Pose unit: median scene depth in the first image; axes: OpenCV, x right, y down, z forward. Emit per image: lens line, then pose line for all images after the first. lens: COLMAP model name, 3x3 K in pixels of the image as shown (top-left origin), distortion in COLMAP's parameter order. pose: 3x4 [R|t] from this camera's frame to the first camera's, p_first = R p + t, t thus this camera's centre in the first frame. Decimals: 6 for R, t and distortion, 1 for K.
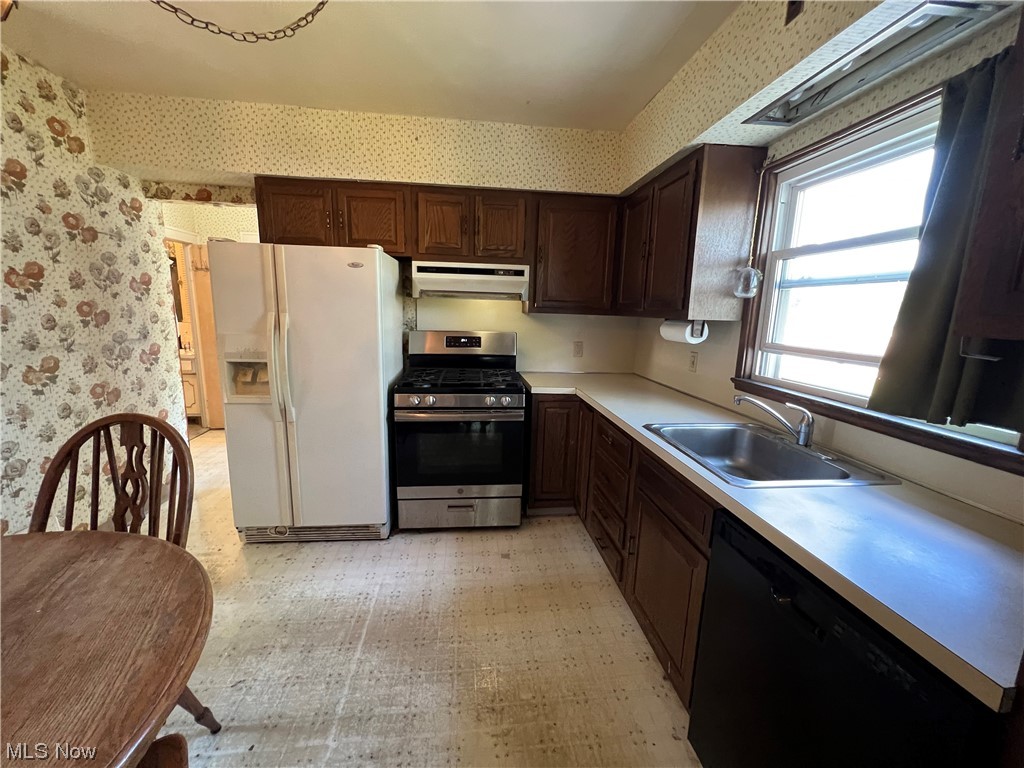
lens RADIAL K [[409.3, 0, 508.0], [0, 409.3, 380.6], [0, 0, 1]] dist [-0.003552, 0.000146]
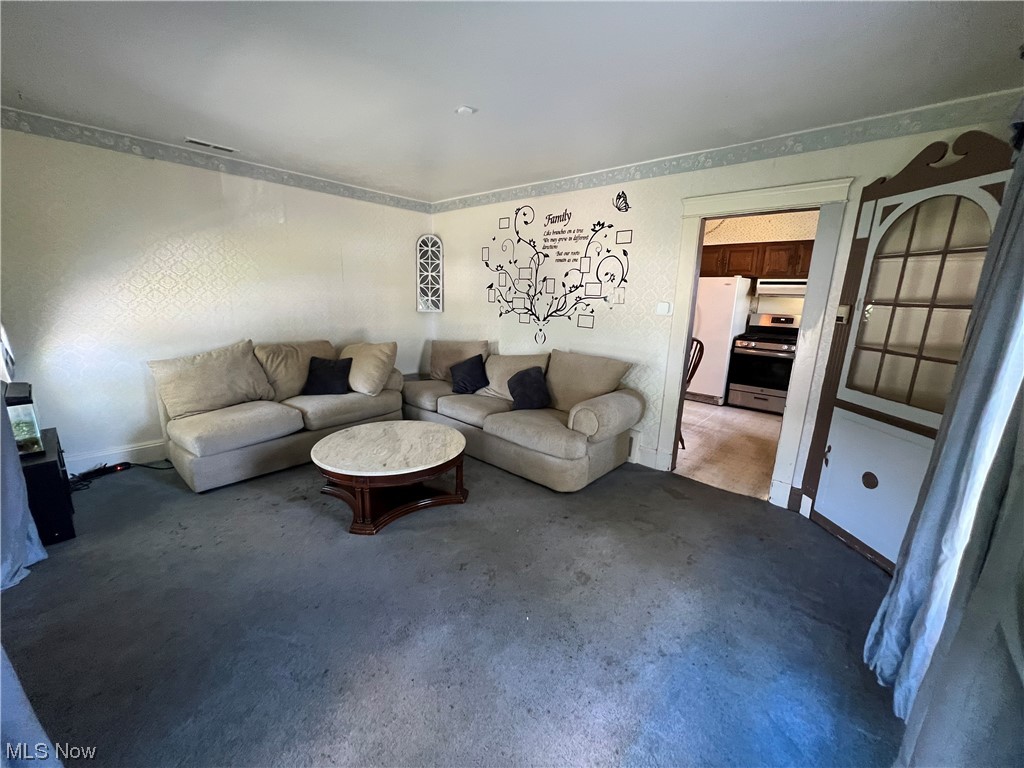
lens RADIAL K [[409.3, 0, 513.0], [0, 409.3, 382.7], [0, 0, 1]] dist [-0.003552, 0.000146]
pose [[0.672842, 0.152060, -0.723990, 0.535308], [-0.137317, 0.987311, 0.079750, 0.241744], [0.726931, 0.045757, 0.685185, -1.359035]]
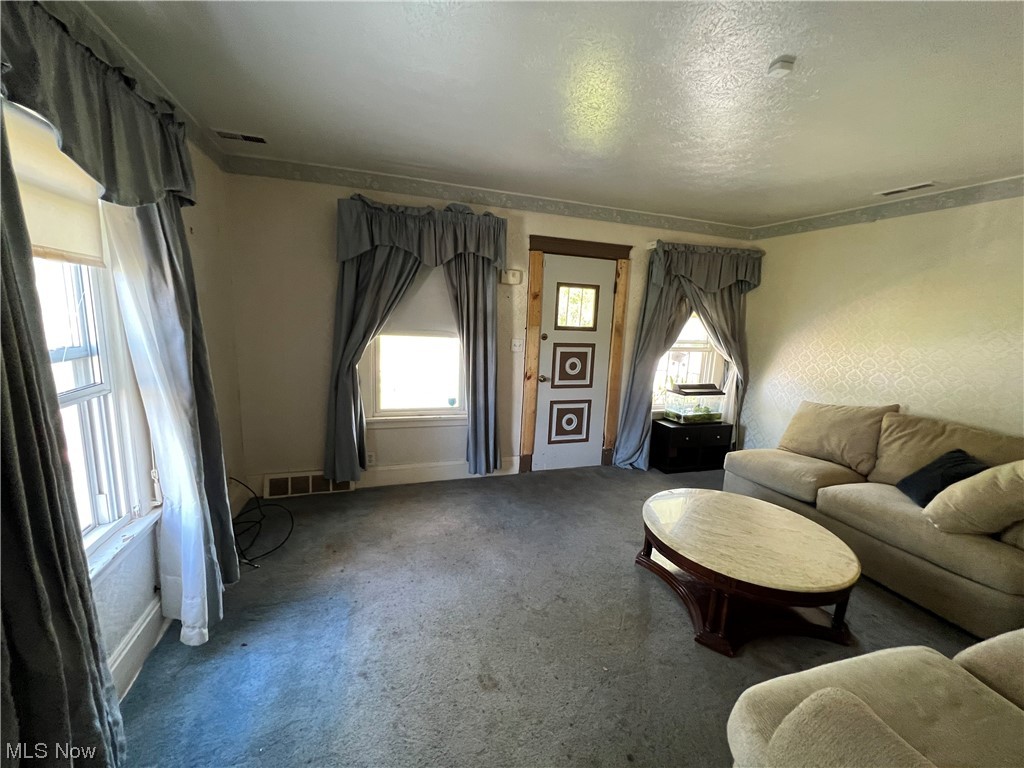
lens RADIAL K [[409.3, 0, 513.4], [0, 409.3, 383.9], [0, 0, 1]] dist [-0.003552, 0.000146]
pose [[-0.971566, -0.031187, -0.234707, -0.997724], [-0.108837, 0.939175, 0.325738, -0.876554], [0.210272, 0.342021, -0.915864, 4.165103]]
